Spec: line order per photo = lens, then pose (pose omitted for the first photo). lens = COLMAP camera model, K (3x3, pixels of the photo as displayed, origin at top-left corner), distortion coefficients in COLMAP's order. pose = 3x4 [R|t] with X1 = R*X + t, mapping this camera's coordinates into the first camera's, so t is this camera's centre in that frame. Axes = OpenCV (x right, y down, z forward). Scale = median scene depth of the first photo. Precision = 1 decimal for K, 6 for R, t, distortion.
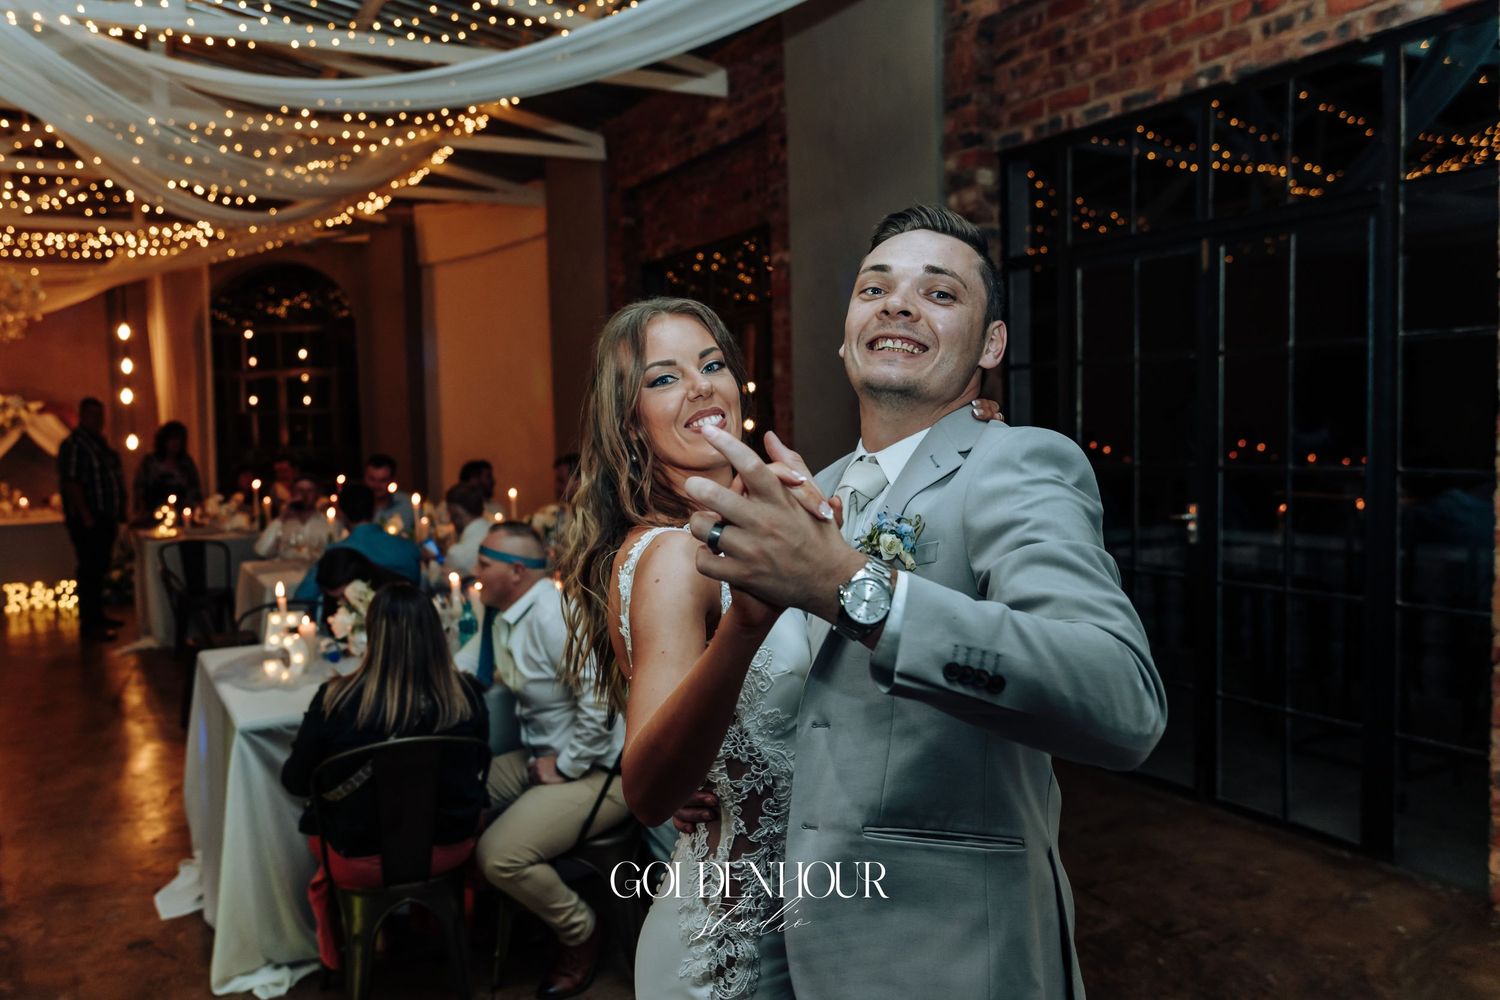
lens RADIAL K [[1108.7, 0, 697.9], [0, 1108.7, 494.6], [0, 0, 1]] dist [0.011097, -0.012264]
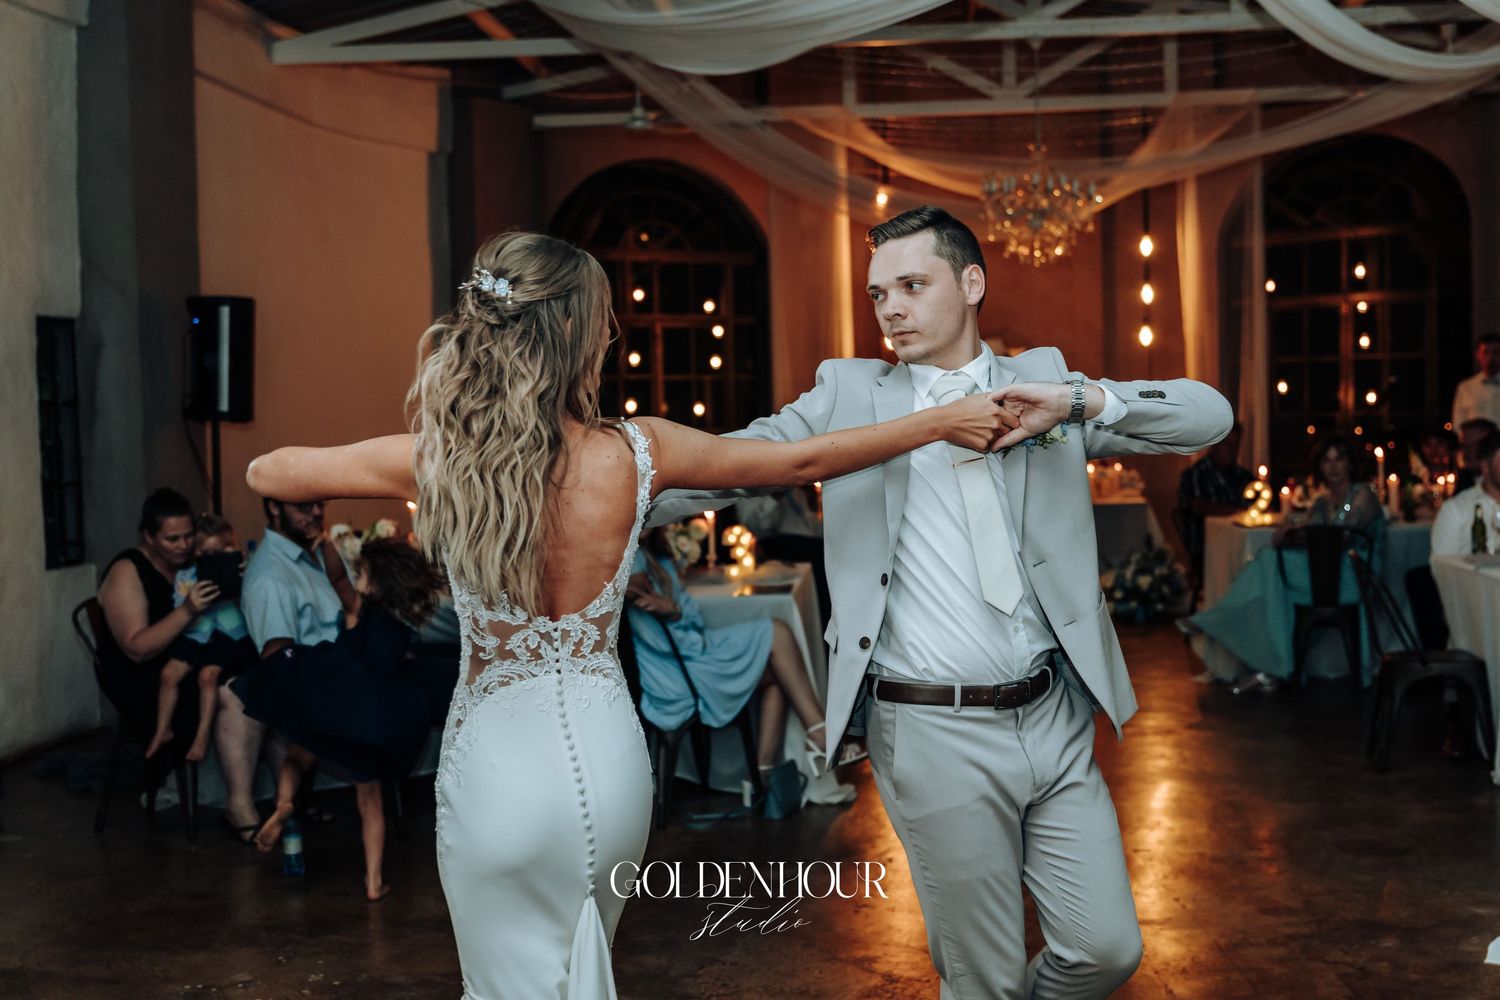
lens RADIAL K [[1826.3, 0, 752.8], [0, 1826.3, 504.2], [0, 0, 1]] dist [-0.013232, 0.000000]
pose [[0.844698, 0.028583, -0.534479, -0.162389], [-0.031940, 0.999485, 0.002972, 0.040995], [0.534289, 0.014561, 0.845176, -0.215063]]
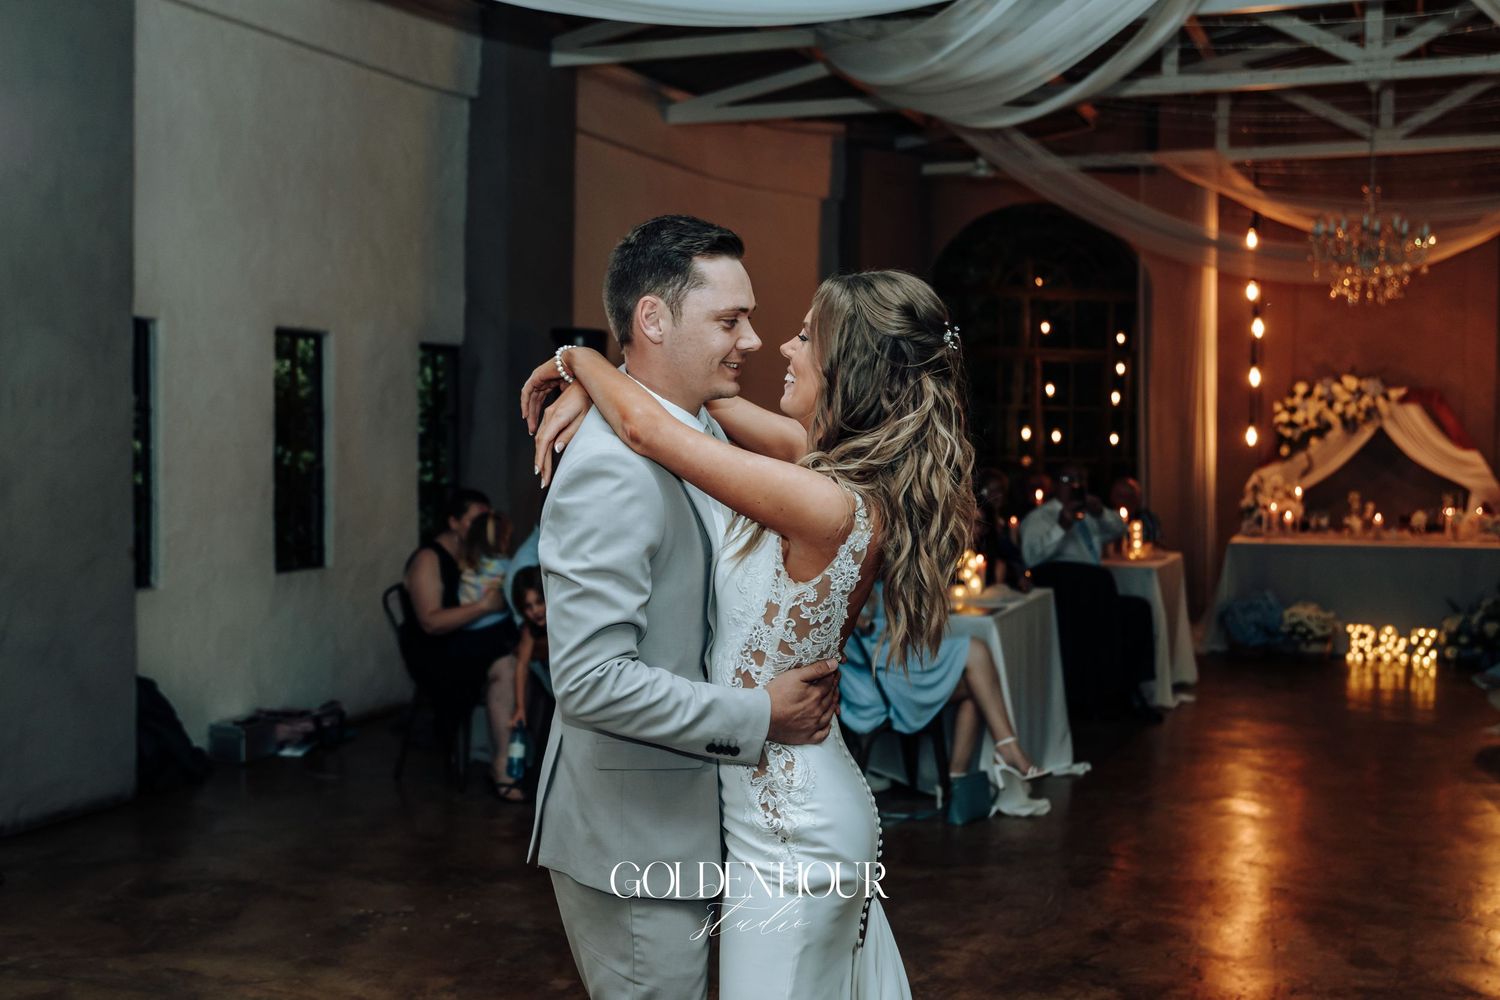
lens RADIAL K [[1697.7, 0, 751.9], [0, 1697.7, 510.4], [0, 0, 1]] dist [0.006100, 0.000000]
pose [[0.641552, 0.060422, -0.764696, -0.000028], [-0.076196, 0.996982, 0.014850, 0.025961], [0.763286, 0.048740, 0.644220, -0.099065]]
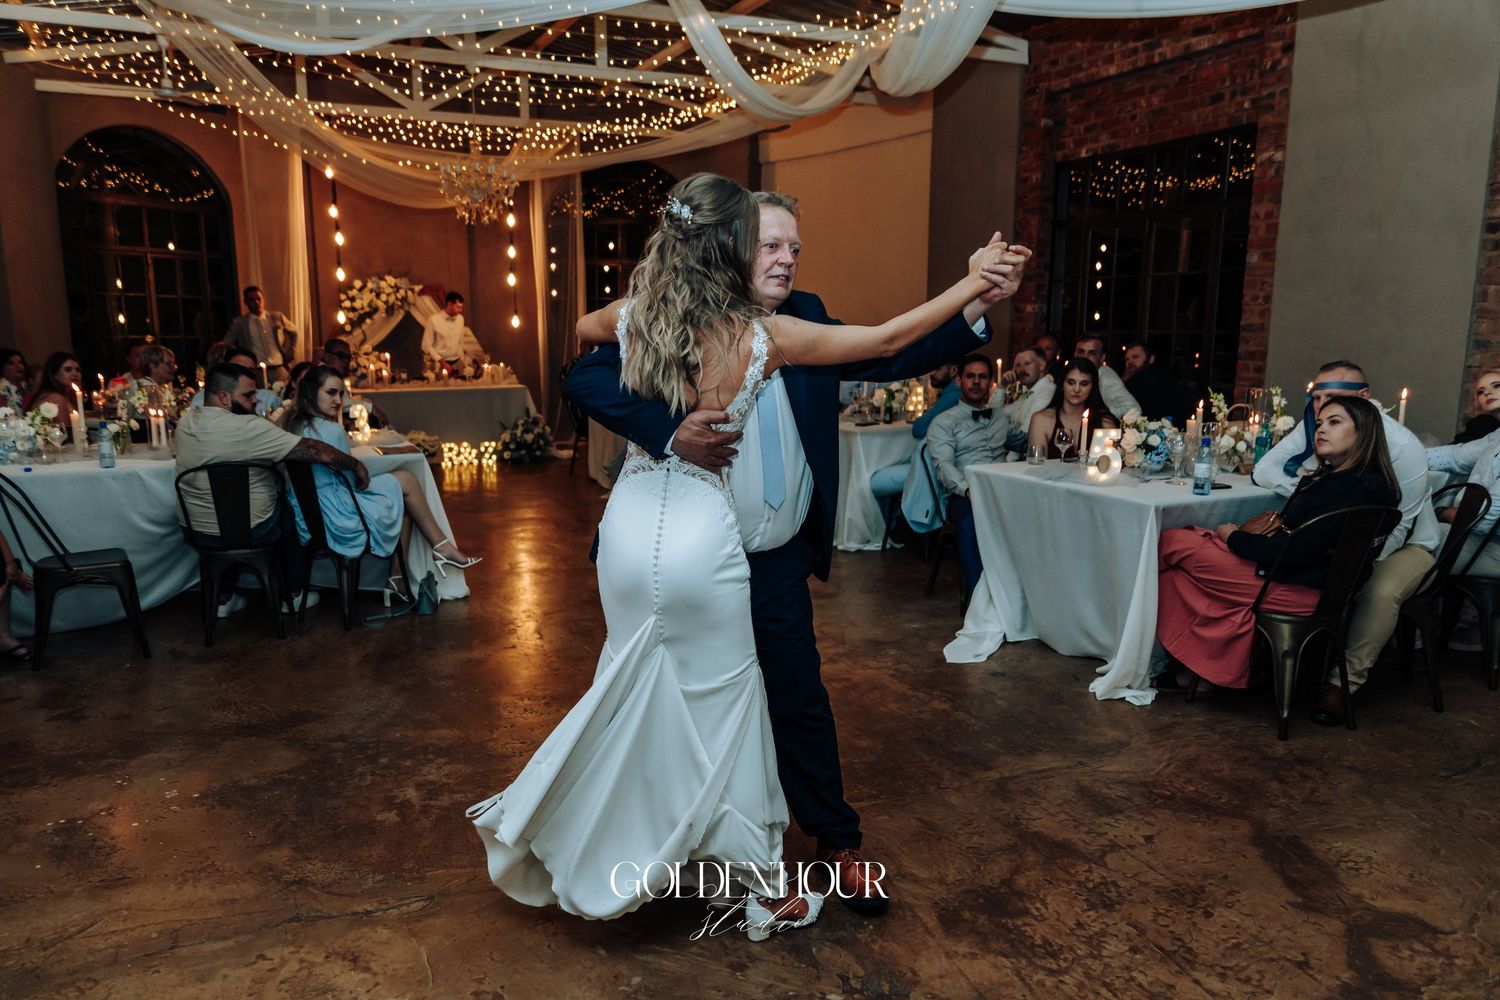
lens RADIAL K [[1079.2, 0, 705.2], [0, 1079.2, 530.8], [0, 0, 1]] dist [0.005942, -0.006913]
pose [[0.998591, 0.029869, -0.043873, -0.446743], [-0.024549, 0.992811, 0.117148, 0.050466], [0.047057, -0.115905, 0.992145, -0.162852]]
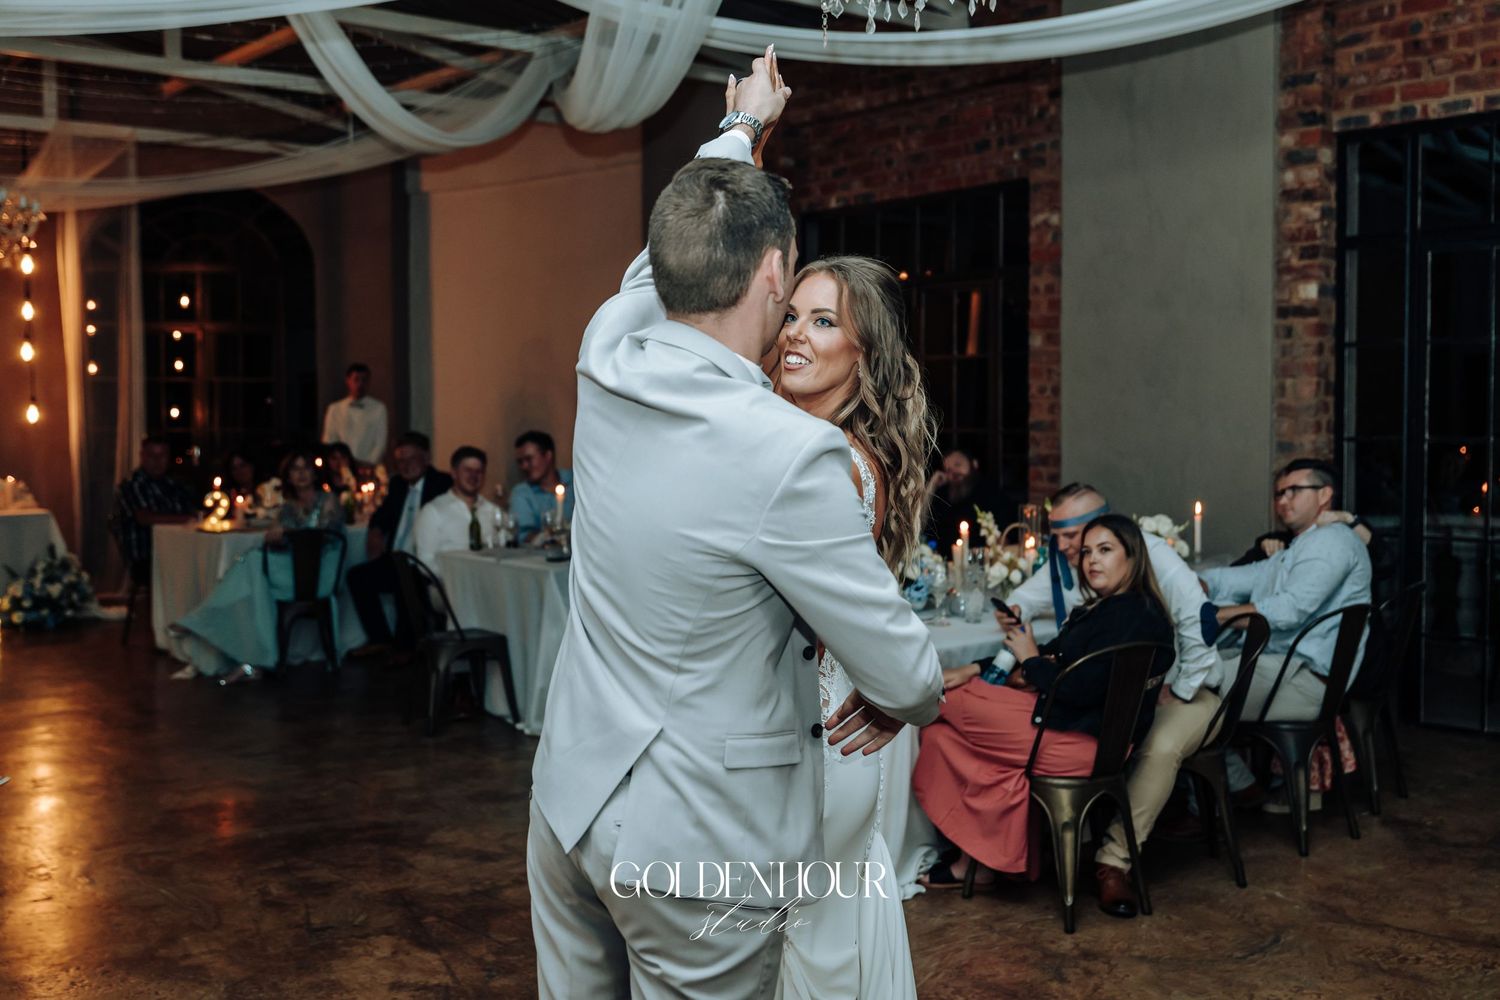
lens RADIAL K [[1627.6, 0, 763.1], [0, 1627.6, 490.3], [0, 0, 1]] dist [0.000269, 0.000000]
pose [[0.977508, 0.010090, 0.210657, -0.443633], [-0.005115, 0.999695, -0.024152, 0.045331], [-0.210836, 0.022531, 0.977262, -0.267231]]
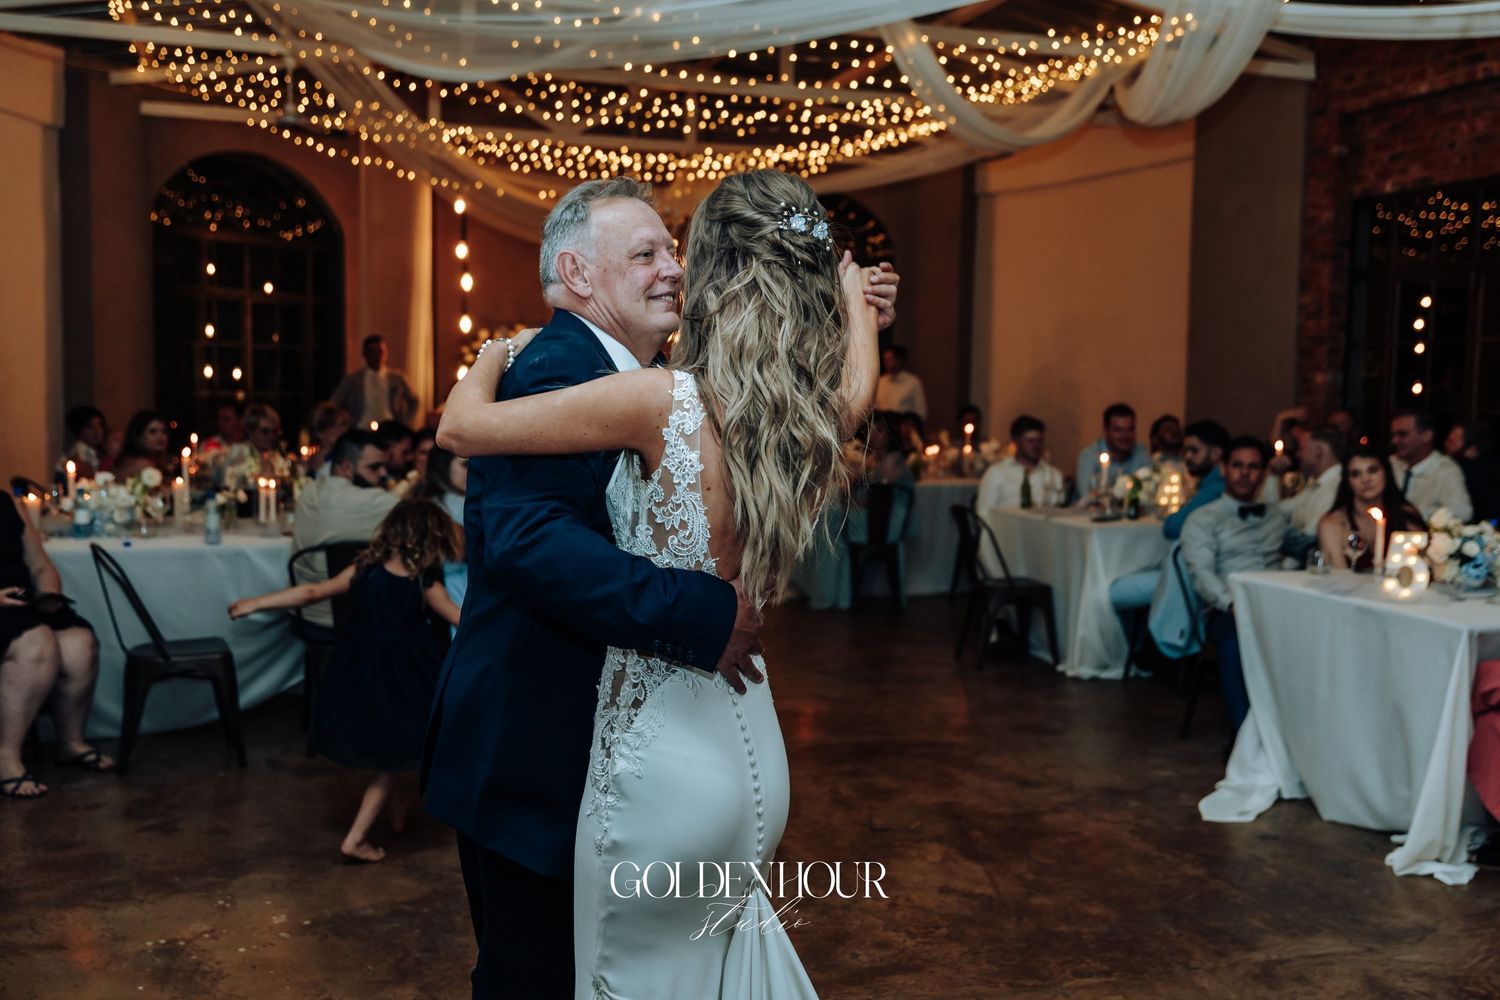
lens RADIAL K [[1405.7, 0, 745.1], [0, 1405.7, 499.7], [0, 0, 1]] dist [0.000509, 0.000000]
pose [[0.986898, 0.050850, -0.153125, -0.449122], [-0.049316, 0.998688, 0.013802, 0.050274], [0.153626, -0.006070, 0.988110, -0.227100]]
